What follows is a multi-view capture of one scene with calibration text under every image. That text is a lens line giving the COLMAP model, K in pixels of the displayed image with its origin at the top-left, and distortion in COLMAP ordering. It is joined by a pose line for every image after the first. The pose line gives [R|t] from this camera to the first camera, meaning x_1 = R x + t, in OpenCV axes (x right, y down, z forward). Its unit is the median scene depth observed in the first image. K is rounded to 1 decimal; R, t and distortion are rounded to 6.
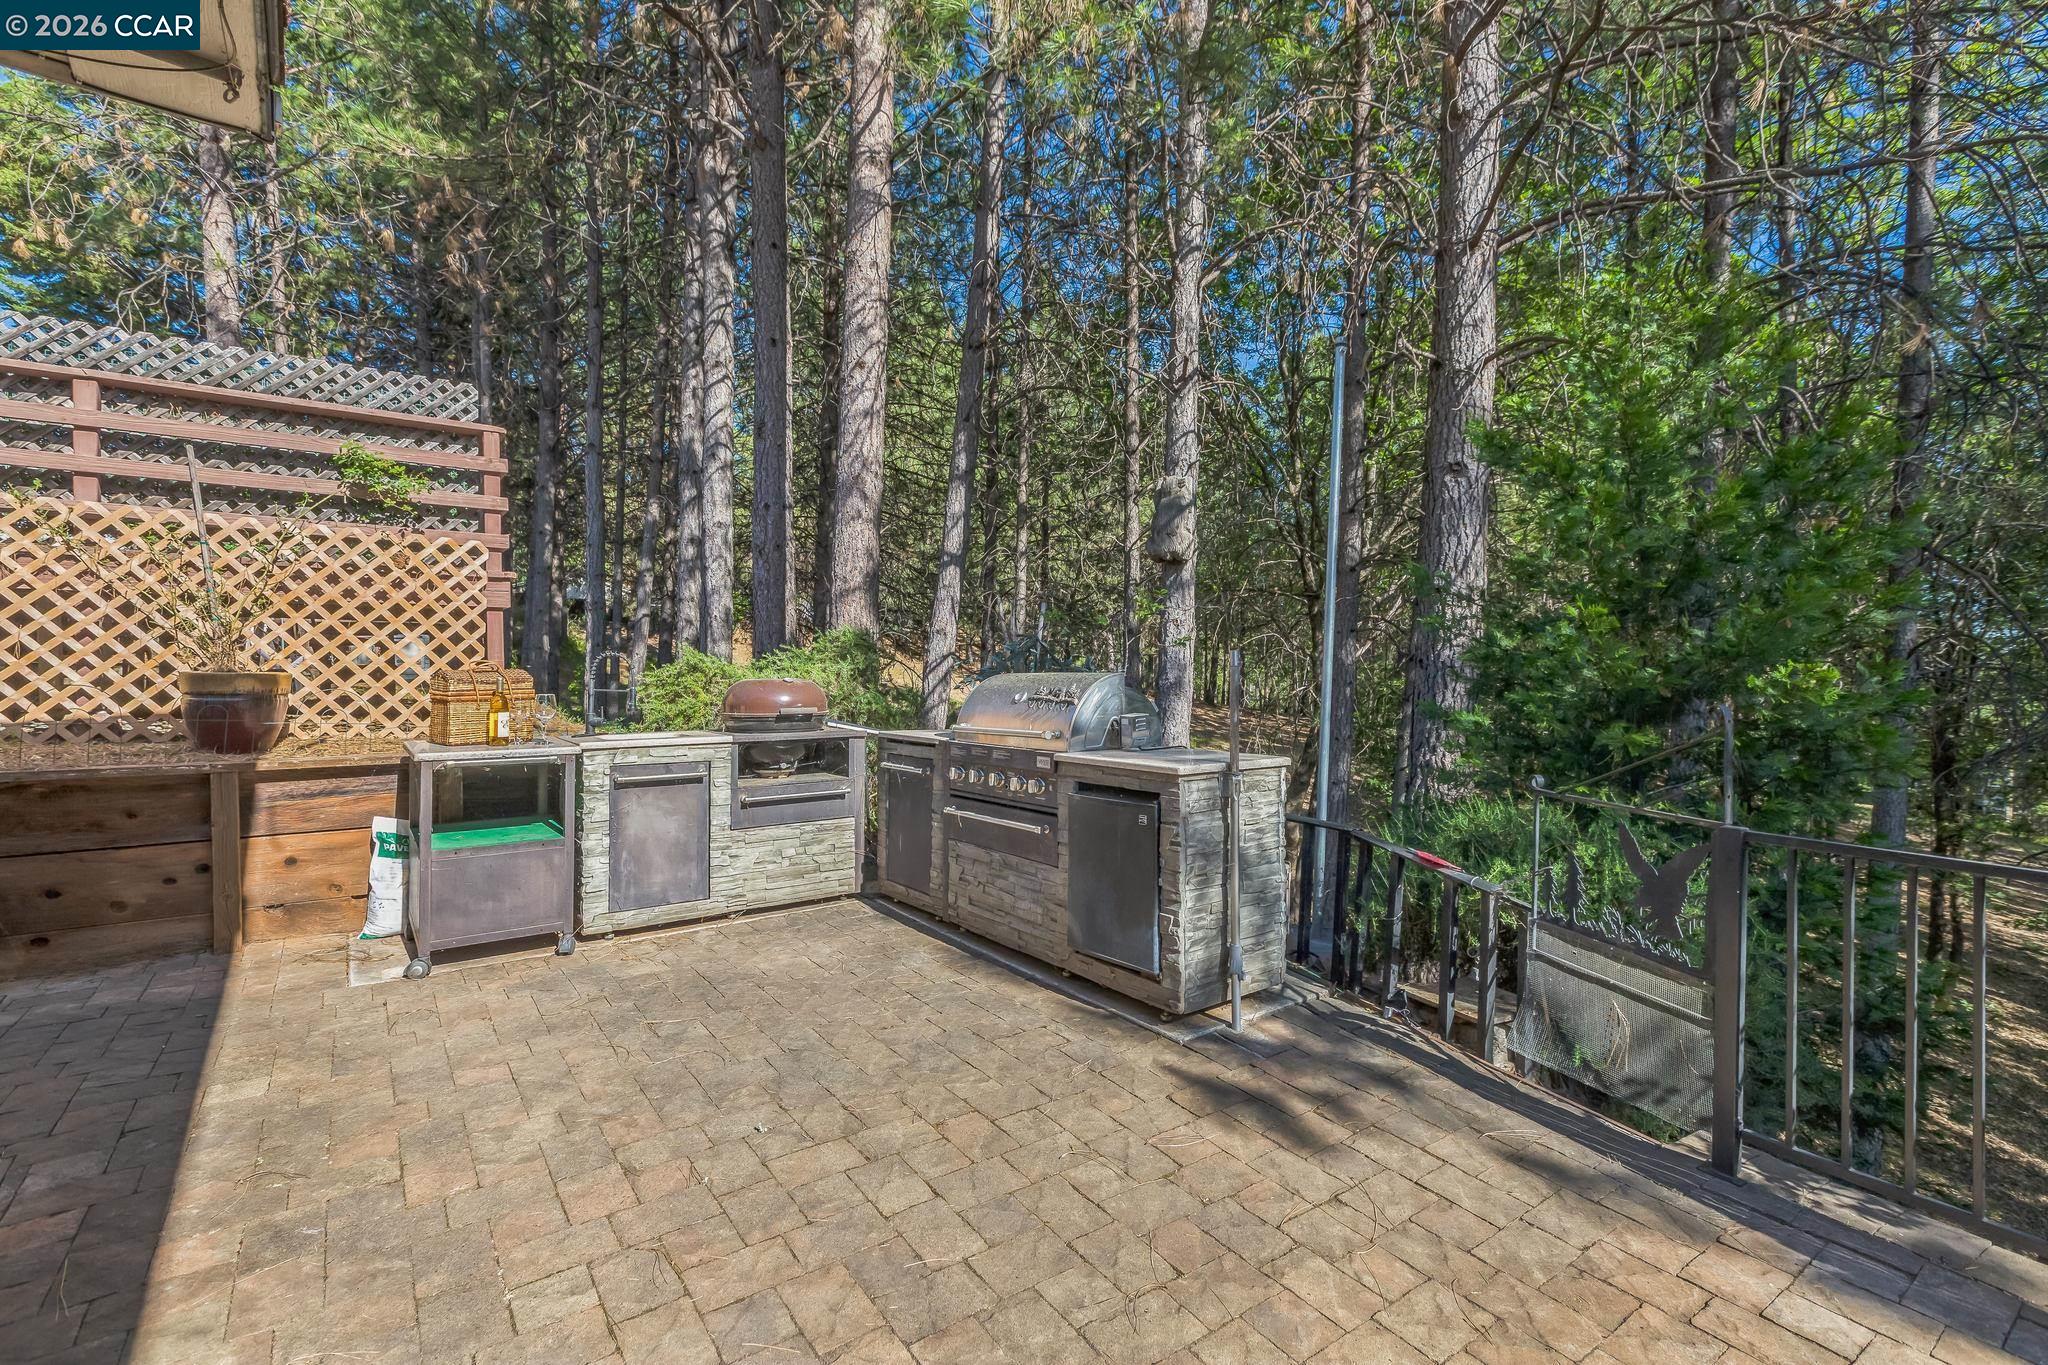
lens RADIAL K [[913.9, 0, 1021.3], [0, 913.9, 665.8], [0, 0, 1]] dist [0.004156, -0.001178]
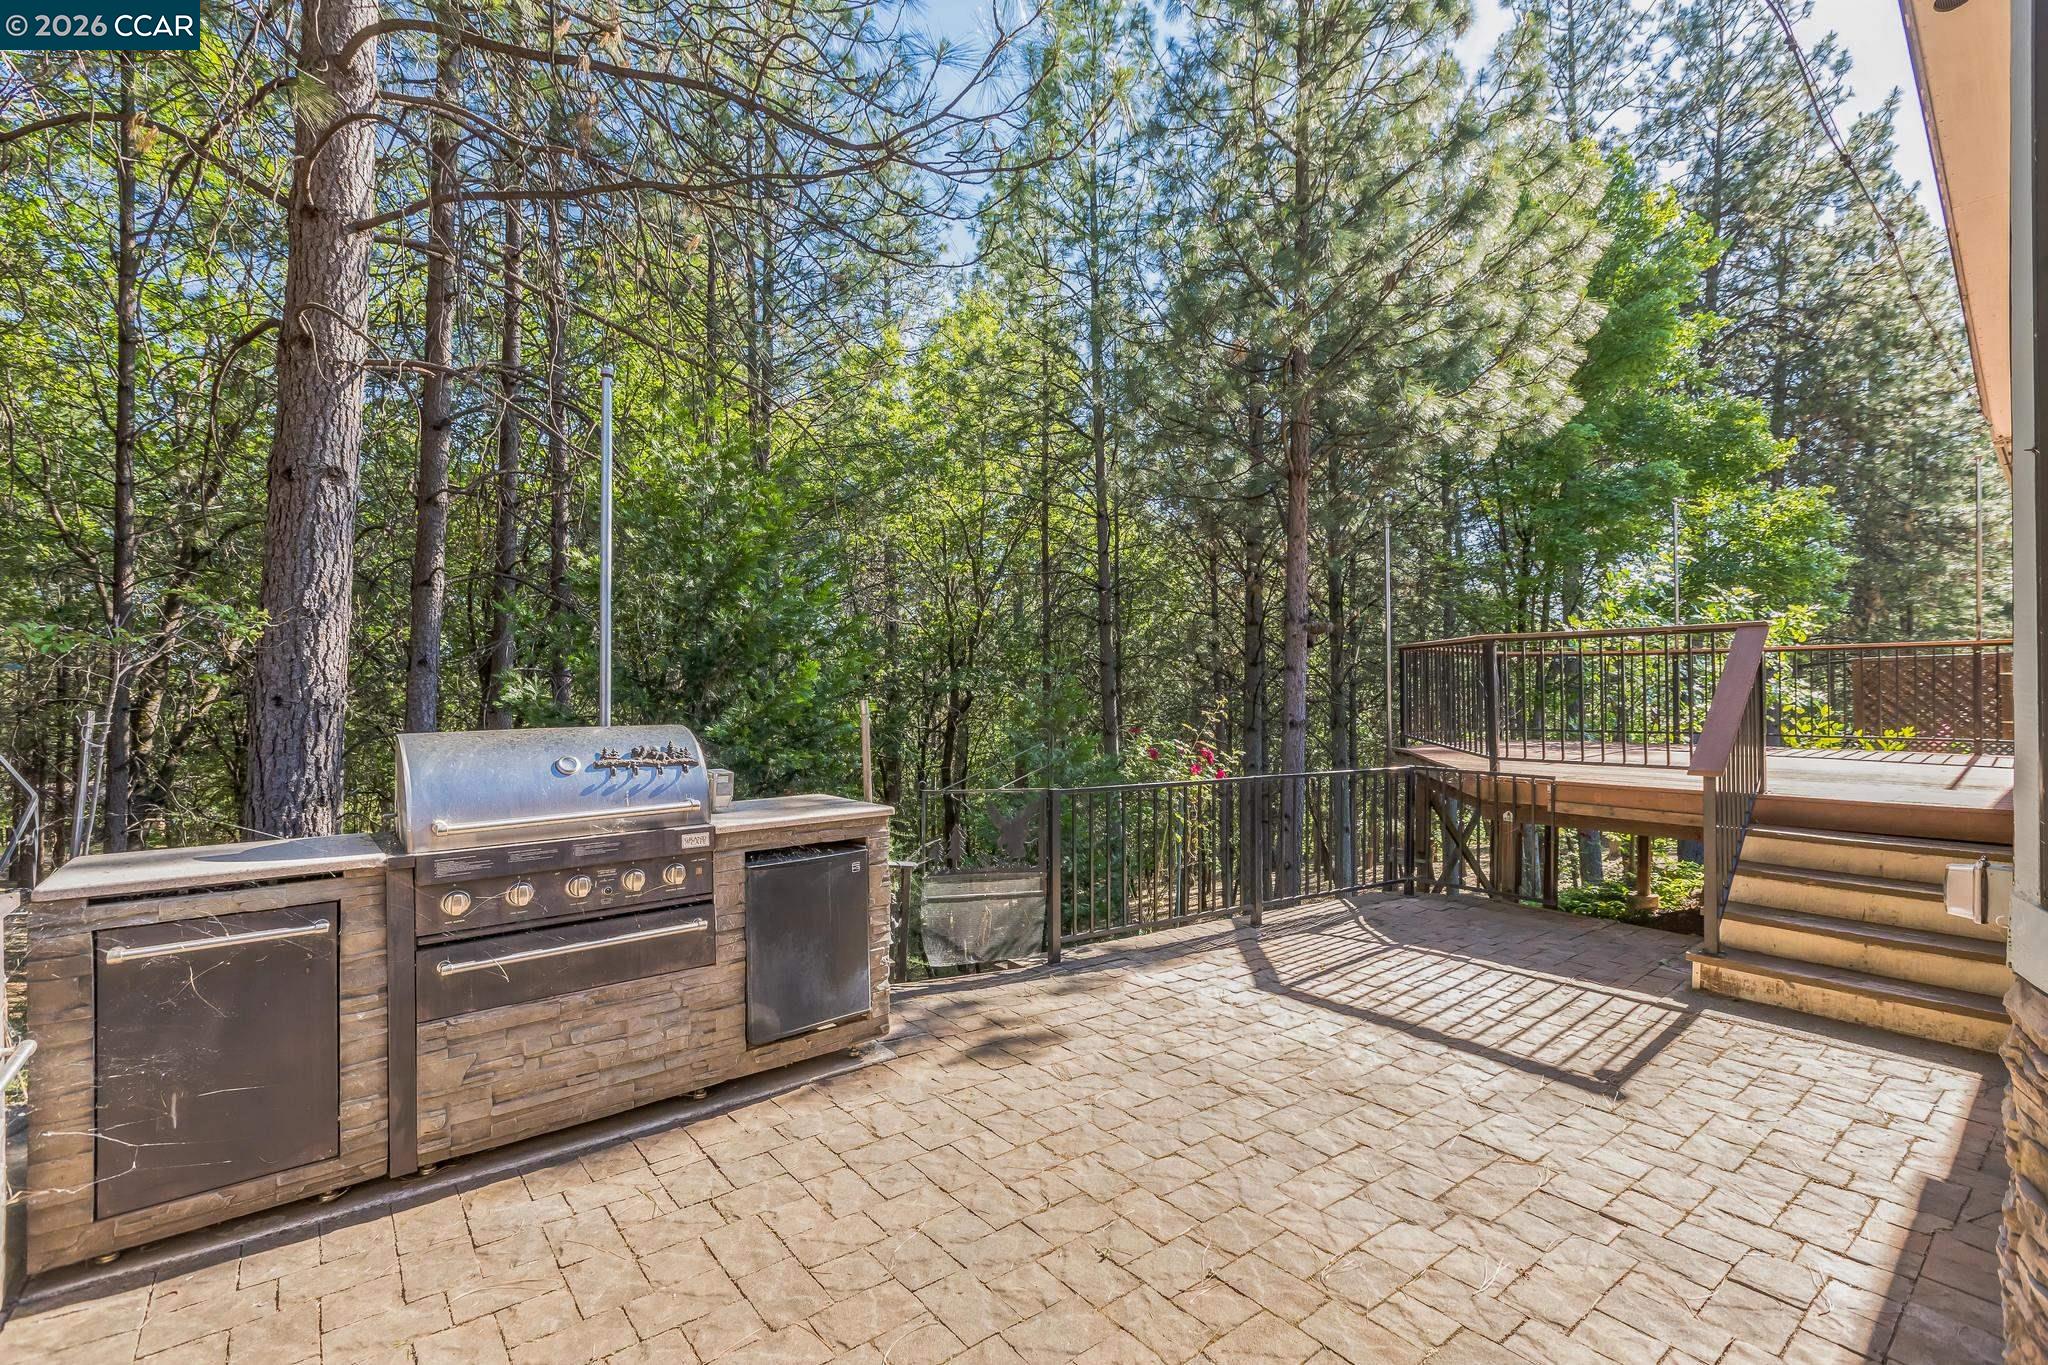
lens RADIAL K [[903.2, 0, 1021.6], [0, 903.2, 697.8], [0, 0, 1]] dist [0.003246, 0.000139]
pose [[-0.033774, -0.008857, 0.999390, -0.837255], [0.000777, 0.999960, 0.008888, -0.027262], [-0.999429, 0.001077, -0.033766, 0.810347]]
